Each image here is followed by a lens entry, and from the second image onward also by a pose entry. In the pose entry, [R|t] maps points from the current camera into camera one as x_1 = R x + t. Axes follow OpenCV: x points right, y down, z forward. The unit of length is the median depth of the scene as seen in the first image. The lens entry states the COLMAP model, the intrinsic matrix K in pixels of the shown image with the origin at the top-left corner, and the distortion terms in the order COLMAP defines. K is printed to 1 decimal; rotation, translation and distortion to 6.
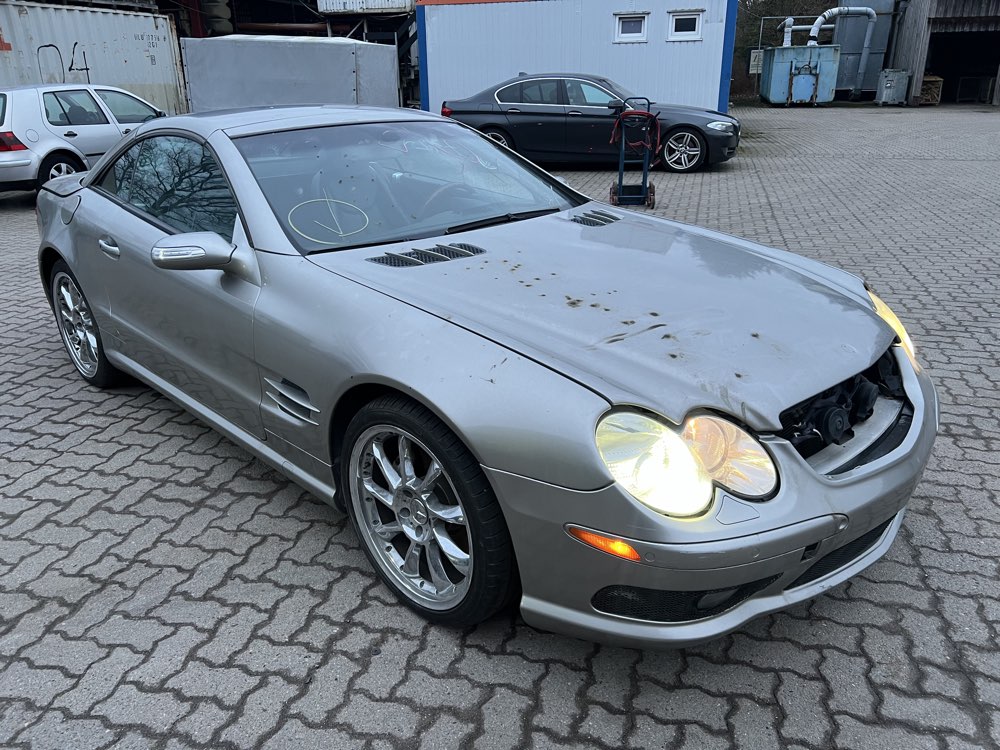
lens RADIAL K [[754.3, 0, 500.0], [0, 754.3, 375.0], [0, 0, 1]] dist [0.043200, -0.044681]
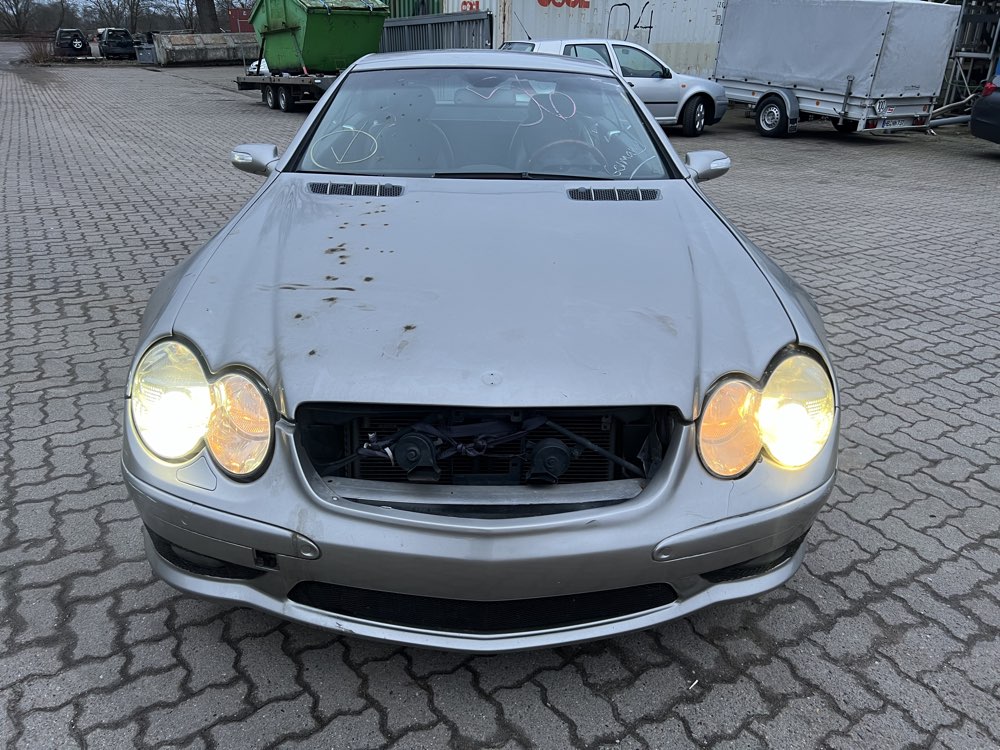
lens RADIAL K [[755.0, 0, 500.0], [0, 755.0, 375.0], [0, 0, 1]] dist [0.008927, 0.003202]
pose [[0.719320, 0.310378, -0.621486, 0.772609], [-0.284810, 0.947755, 0.143677, -0.123051], [0.633611, 0.073655, 0.770138, 0.346329]]
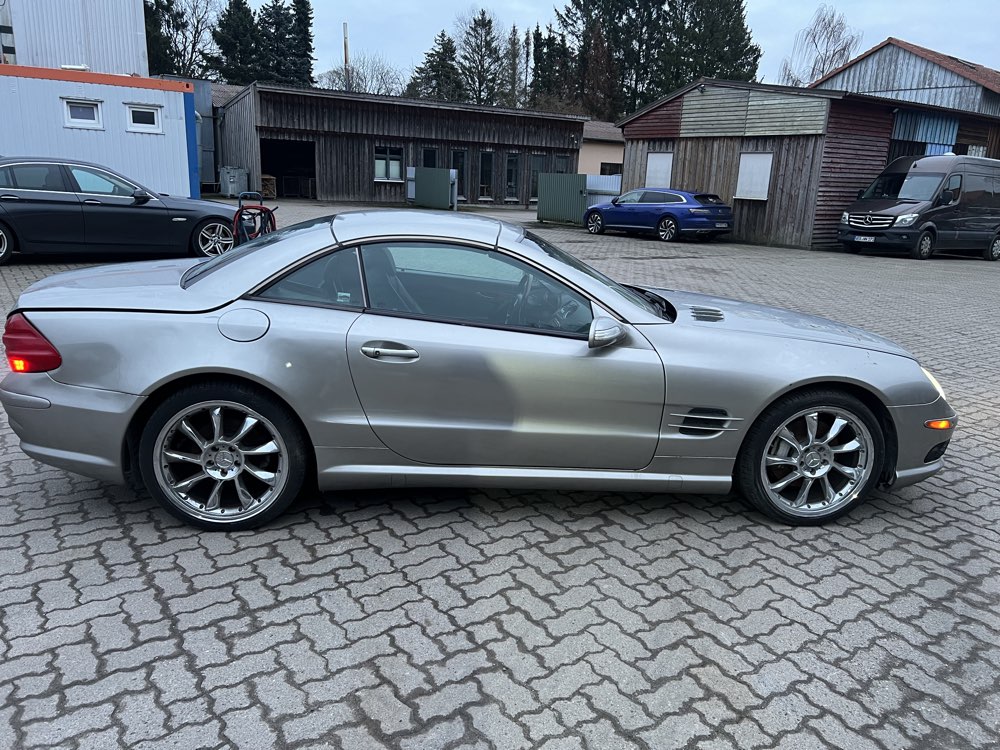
lens RADIAL K [[753.5, 0, 511.0], [0, 753.5, 372.2], [0, 0, 1]] dist [0.057061, -0.065875]
pose [[0.629270, -0.150497, 0.762477, -1.511540], [0.233277, 0.972410, -0.000589, -0.133795], [-0.741351, 0.178239, 0.647016, 0.327378]]
